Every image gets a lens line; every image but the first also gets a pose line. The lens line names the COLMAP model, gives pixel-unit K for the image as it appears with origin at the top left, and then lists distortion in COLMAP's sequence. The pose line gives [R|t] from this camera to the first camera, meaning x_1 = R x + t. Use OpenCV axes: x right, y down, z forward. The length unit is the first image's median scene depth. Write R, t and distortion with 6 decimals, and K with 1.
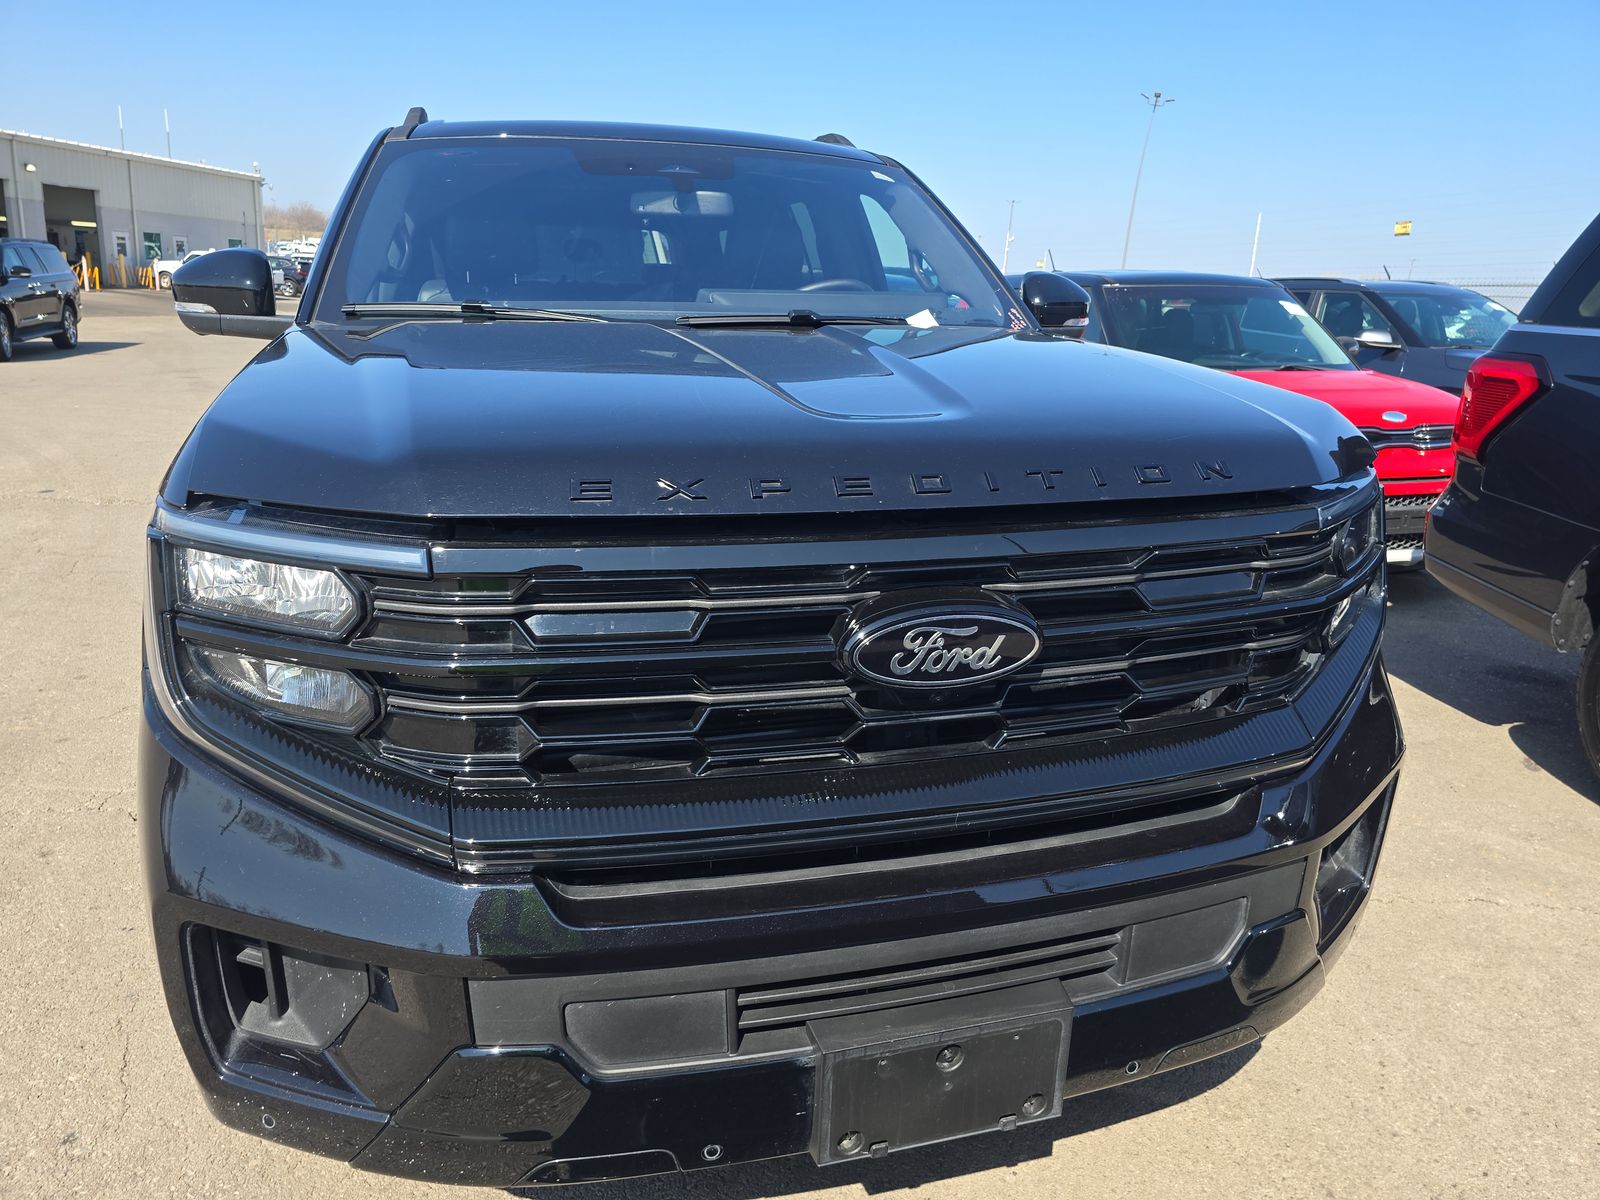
lens RADIAL K [[1142.4, 0, 799.5], [0, 1142.4, 625.1], [0, 0, 1]] dist [0.005916, 0.002324]
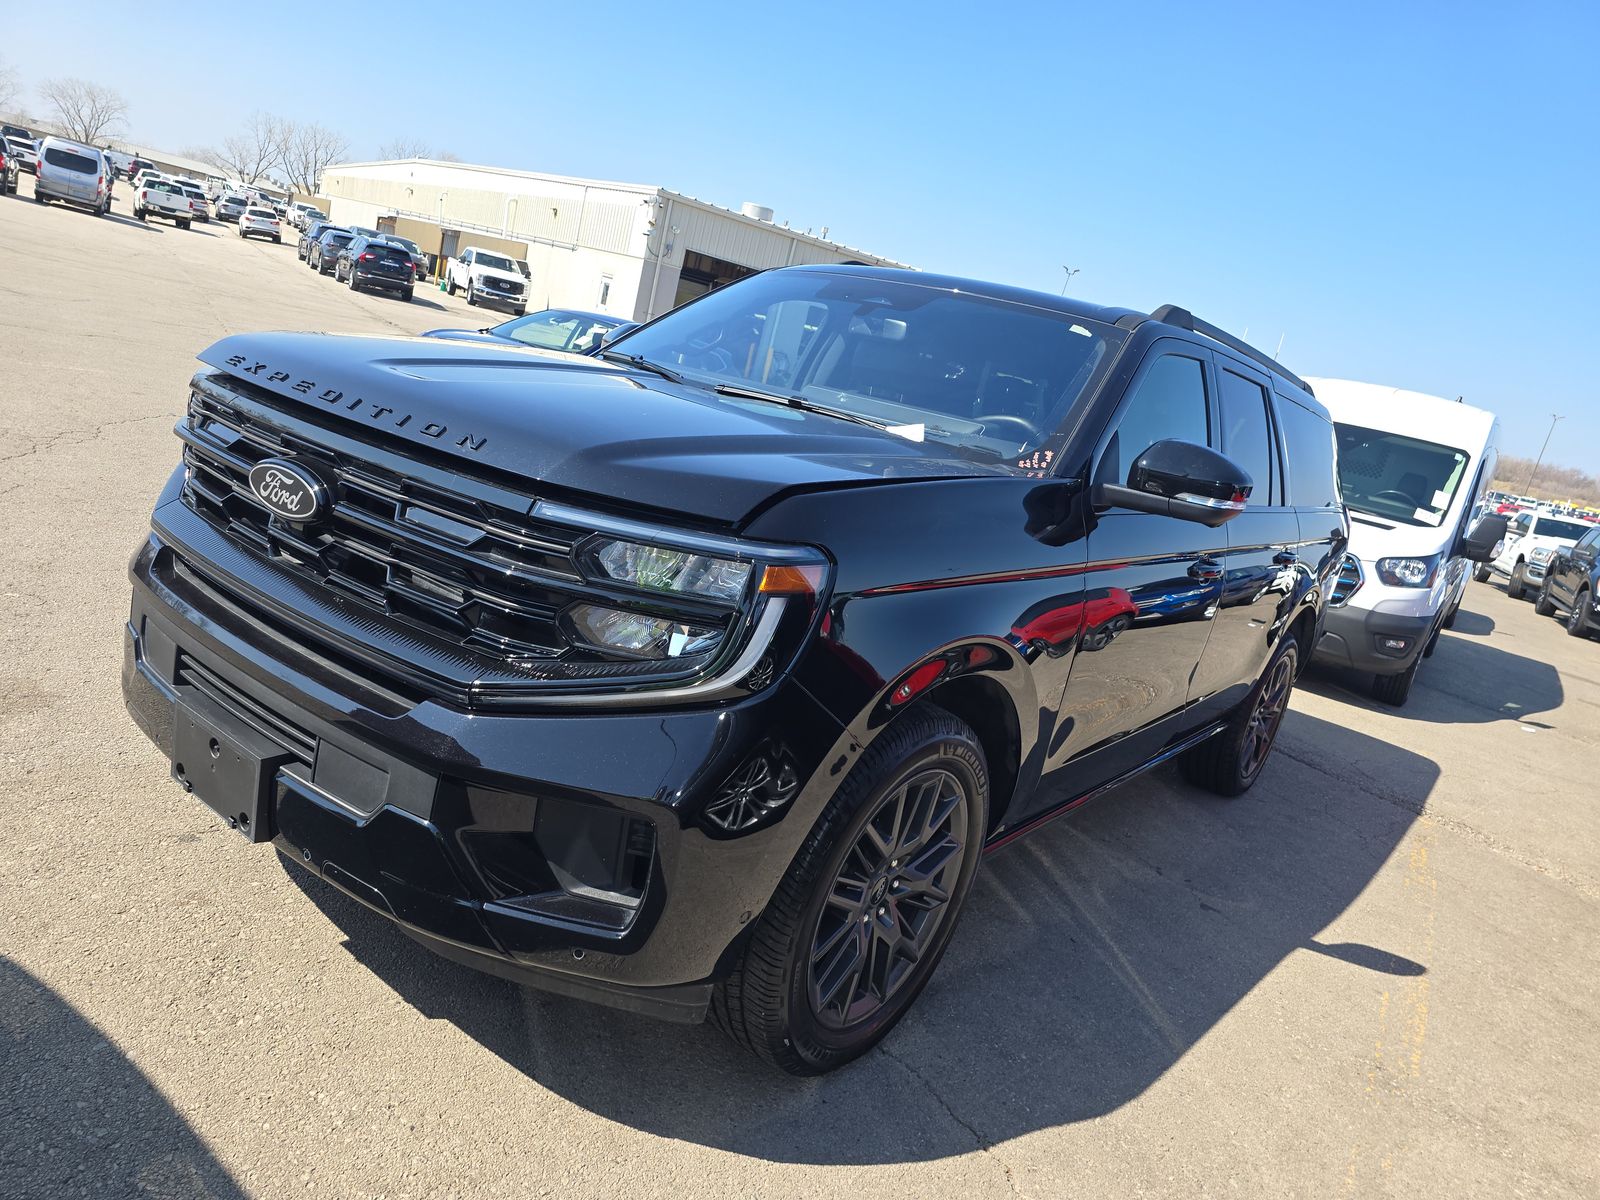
lens RADIAL K [[1142.4, 0, 799.5], [0, 1142.4, 625.1], [0, 0, 1]] dist [0.005916, 0.002324]
pose [[0.561040, 0.282085, -0.778243, 1.690817], [-0.423659, 0.905535, 0.022805, -0.139053], [0.711159, 0.316915, 0.627549, 0.528008]]
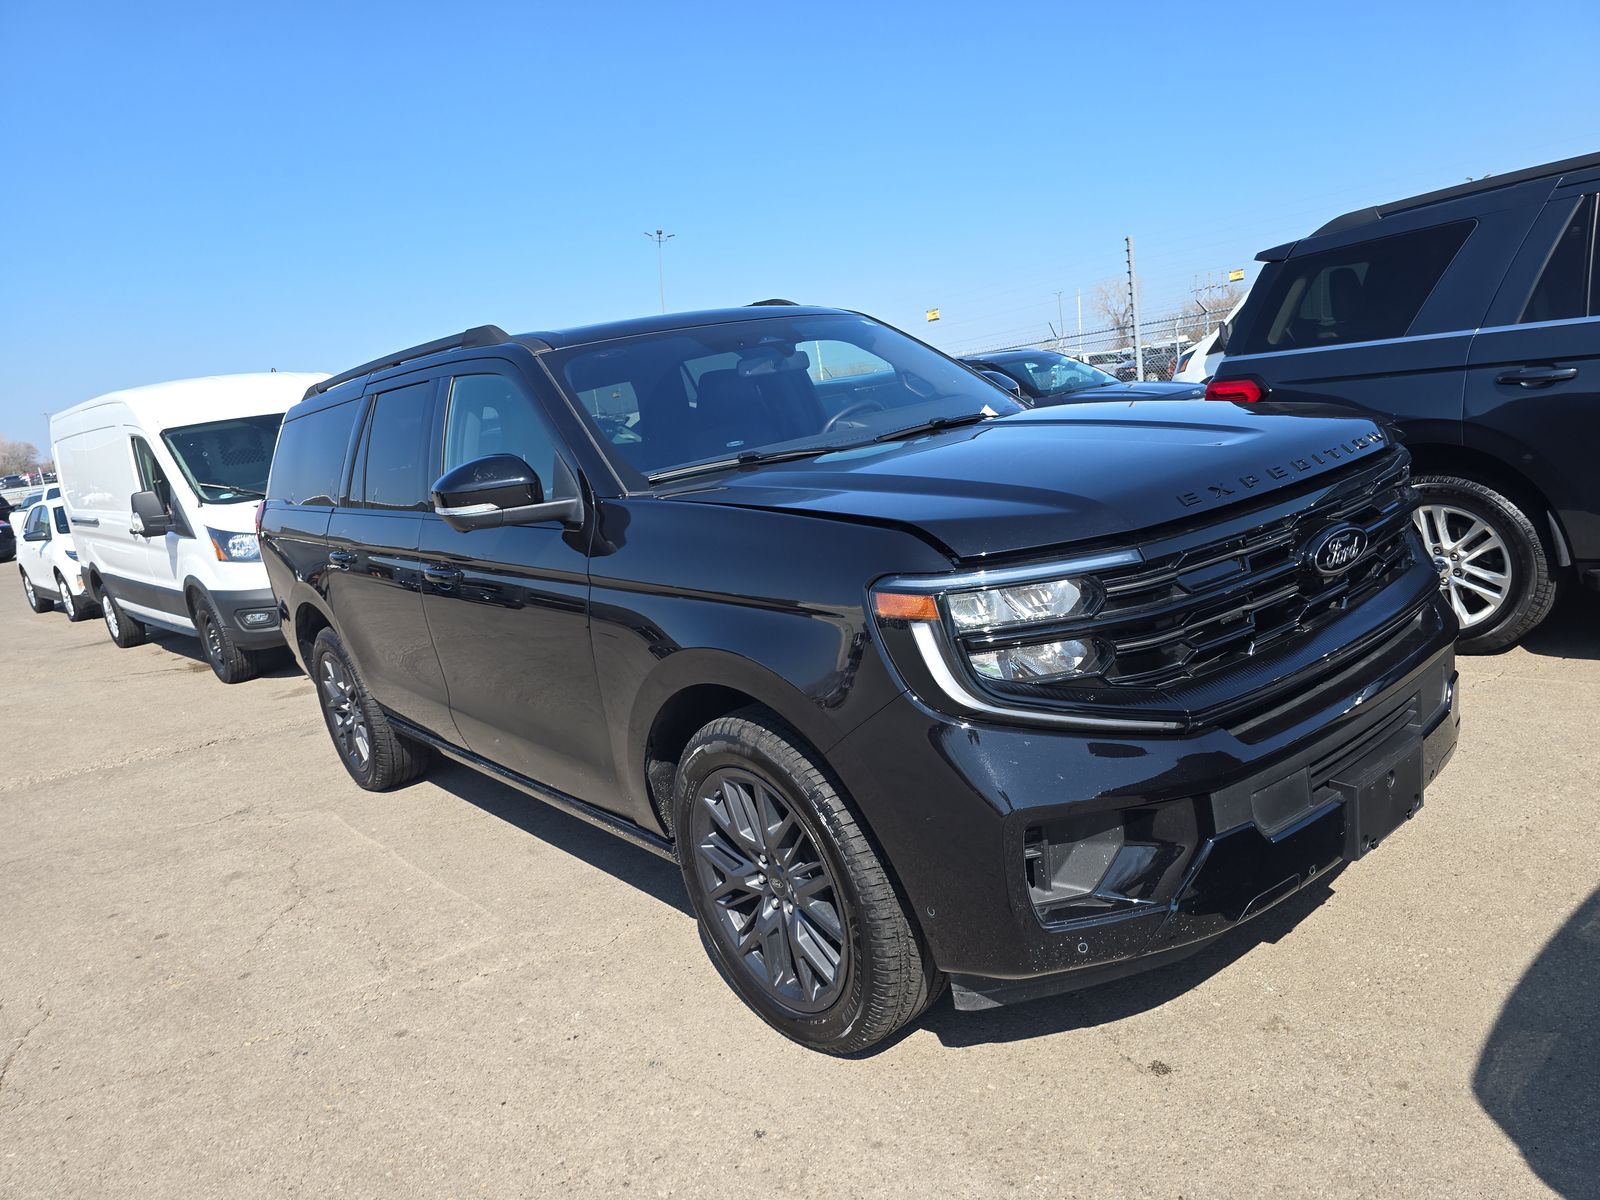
lens RADIAL K [[1142.4, 0, 799.5], [0, 1142.4, 625.1], [0, 0, 1]] dist [0.005916, 0.002324]
pose [[0.902774, -0.239473, 0.357285, -1.223170], [0.276933, 0.959208, -0.056826, 0.000671], [-0.329102, 0.150245, 0.932265, -0.360529]]
